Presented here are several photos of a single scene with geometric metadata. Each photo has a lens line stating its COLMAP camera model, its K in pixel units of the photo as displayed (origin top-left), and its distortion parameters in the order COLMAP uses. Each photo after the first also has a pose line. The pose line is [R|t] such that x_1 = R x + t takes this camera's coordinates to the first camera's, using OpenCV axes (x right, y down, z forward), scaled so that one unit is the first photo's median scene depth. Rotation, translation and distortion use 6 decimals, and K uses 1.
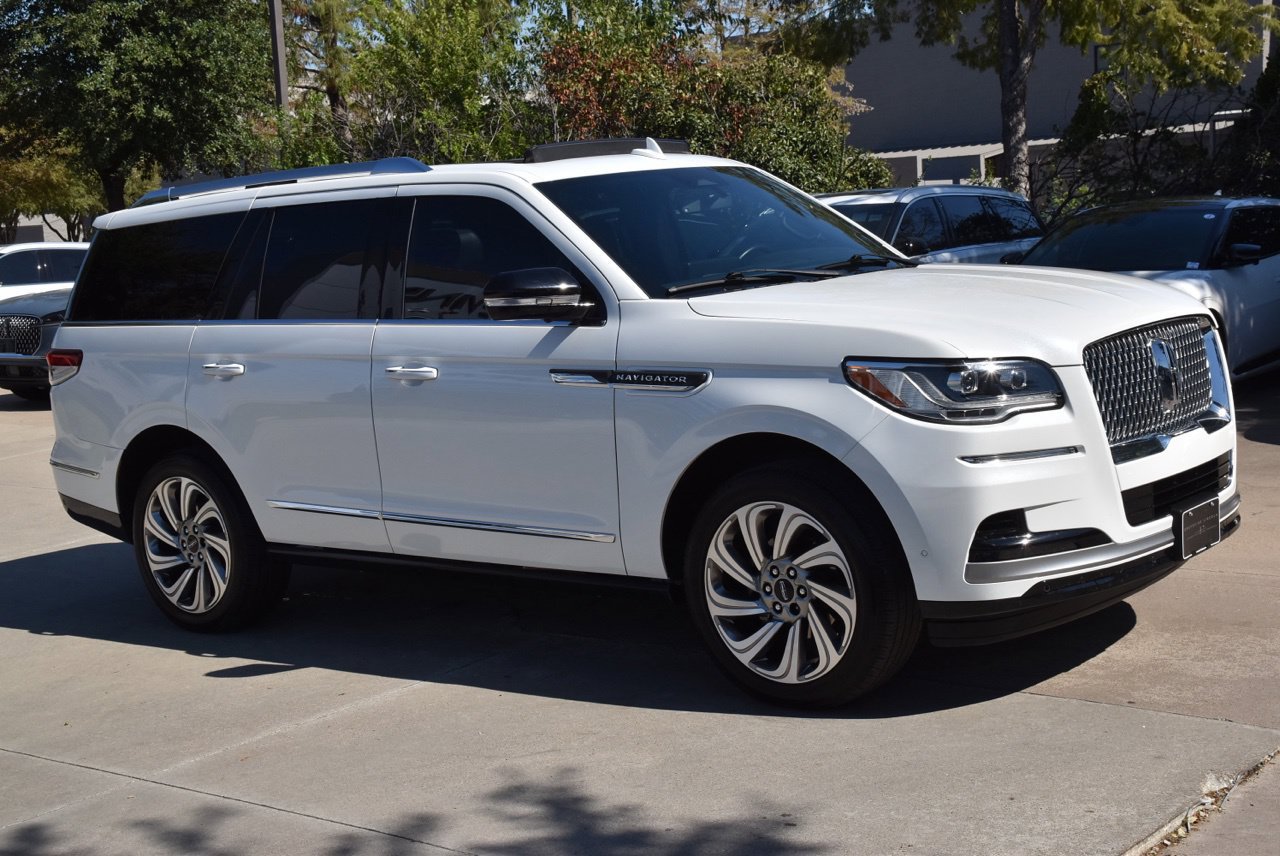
lens RADIAL K [[1848.7, 0, 706.4], [0, 1848.7, 427.0], [0, 0, 1]] dist [0.068766, 0.117341]
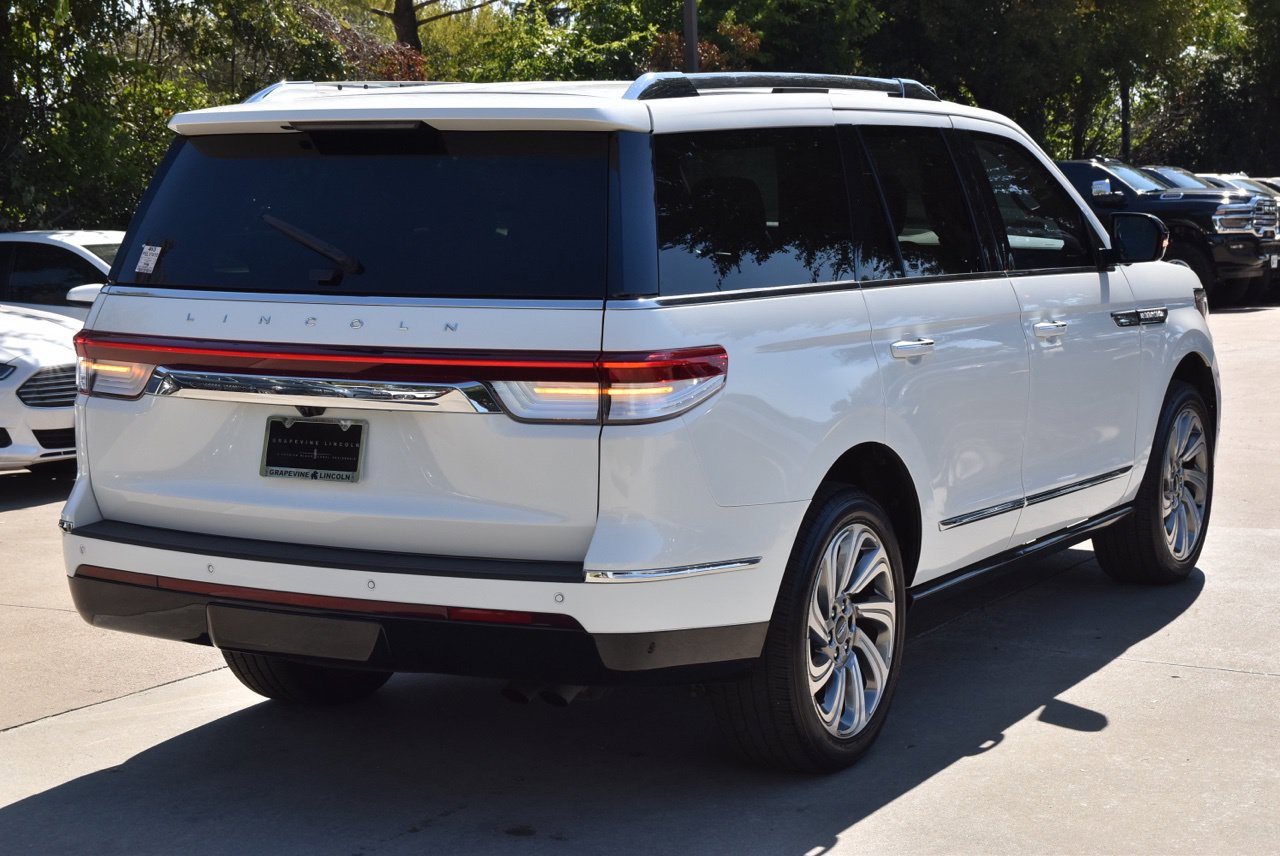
lens RADIAL K [[2246.6, 0, 699.0], [0, 2246.6, 432.0], [0, 0, 1]] dist [0.248226, 0.212712]
pose [[-0.168971, -0.042475, 0.984705, -1.277653], [0.130265, 0.989344, 0.065028, -0.077684], [-0.976975, 0.139260, -0.161638, 1.433039]]
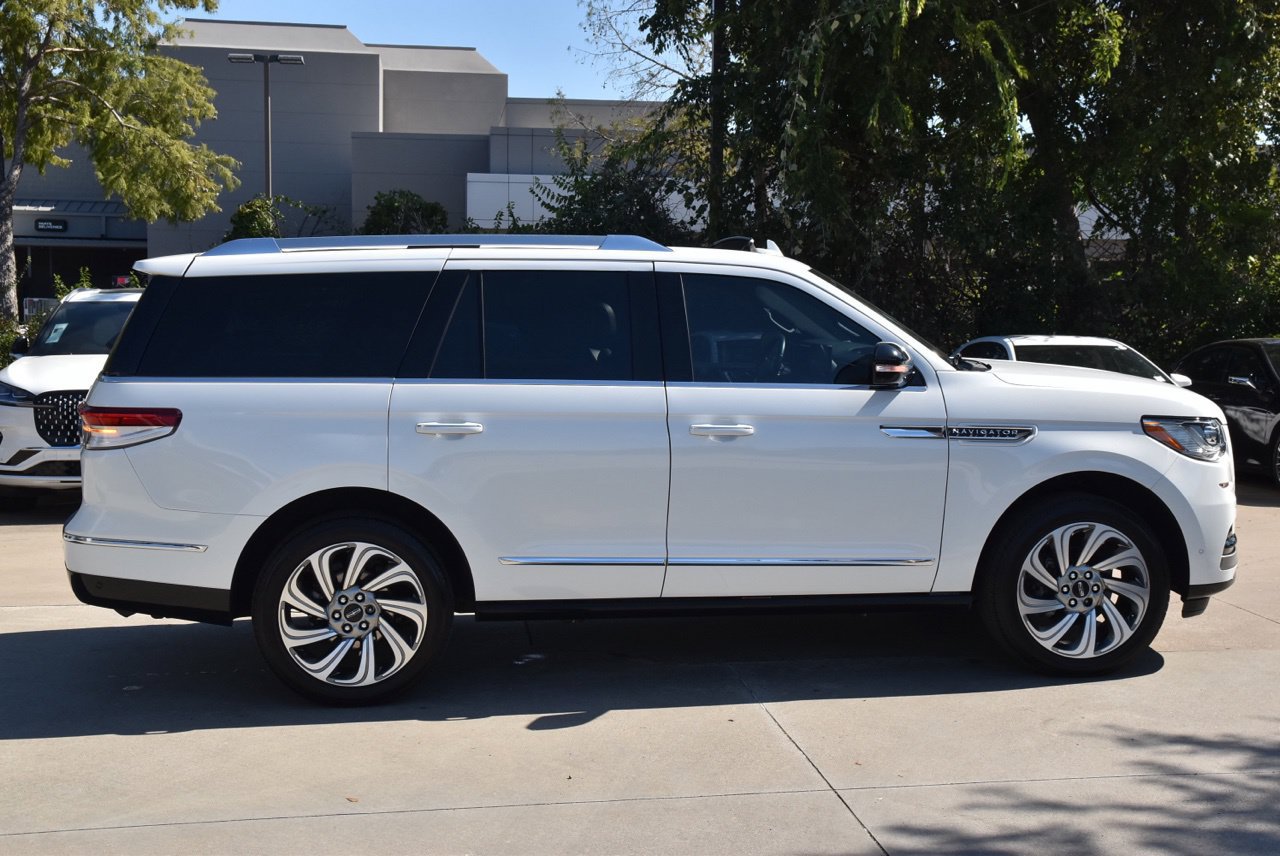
lens RADIAL K [[1848.7, 0, 706.4], [0, 1848.7, 427.0], [0, 0, 1]] dist [0.068766, 0.117341]
pose [[0.658407, 0.013730, 0.752537, -1.073041], [0.035008, 0.998193, -0.048841, 0.025025], [-0.751848, 0.058502, 0.656736, 0.288167]]
